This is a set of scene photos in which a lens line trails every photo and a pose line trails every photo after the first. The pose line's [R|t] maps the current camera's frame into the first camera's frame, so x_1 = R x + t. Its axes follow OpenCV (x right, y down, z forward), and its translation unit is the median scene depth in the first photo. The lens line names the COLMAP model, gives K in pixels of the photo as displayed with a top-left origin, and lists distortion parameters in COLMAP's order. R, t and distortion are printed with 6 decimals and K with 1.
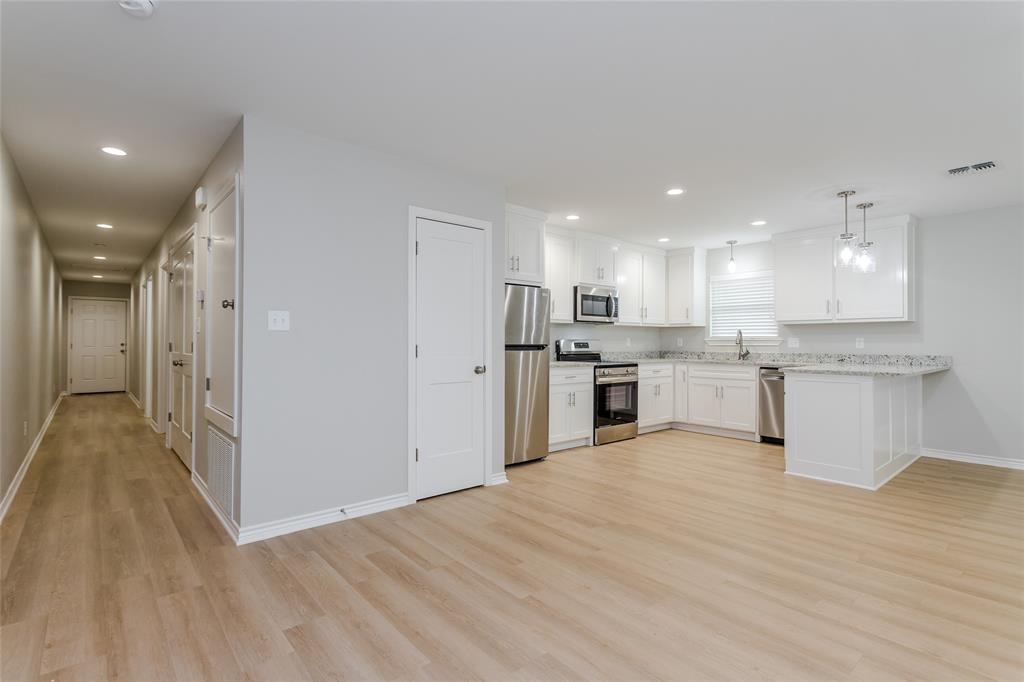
lens RADIAL K [[482.6, 0, 507.9], [0, 482.6, 336.6], [0, 0, 1]] dist [-0.001704, 0.000339]
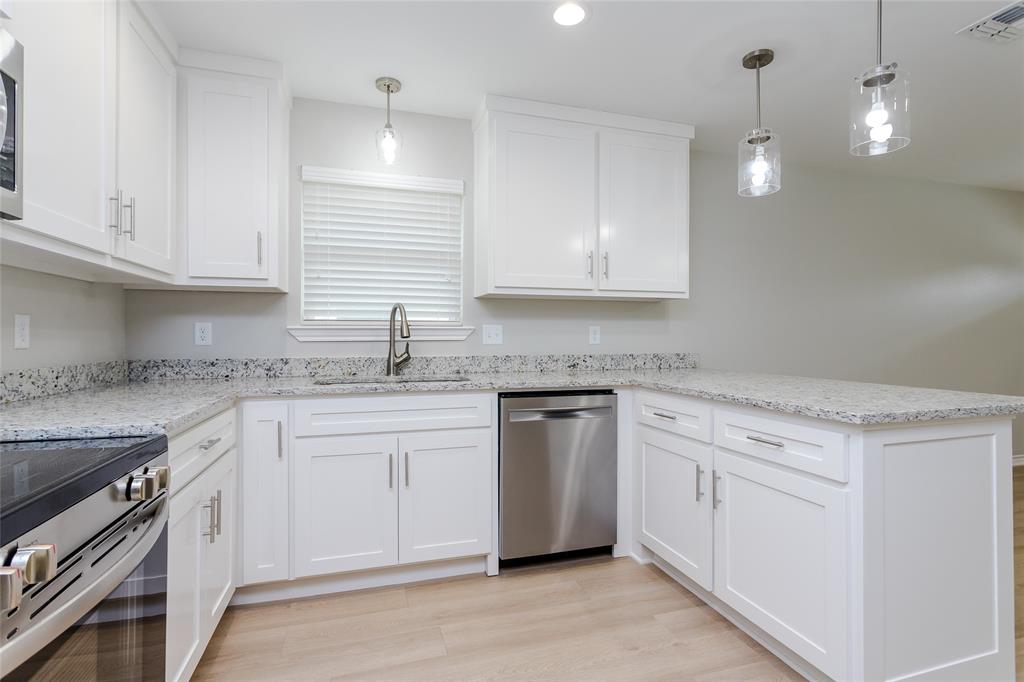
lens RADIAL K [[502.5, 0, 547.7], [0, 502.5, 337.2], [0, 0, 1]] dist [-0.000406, 0.001359]
pose [[0.374777, -0.002432, 0.927112, 0.132353], [-0.009489, 0.999934, 0.006459, 0.011481], [-0.927066, -0.011218, 0.374730, 0.766437]]
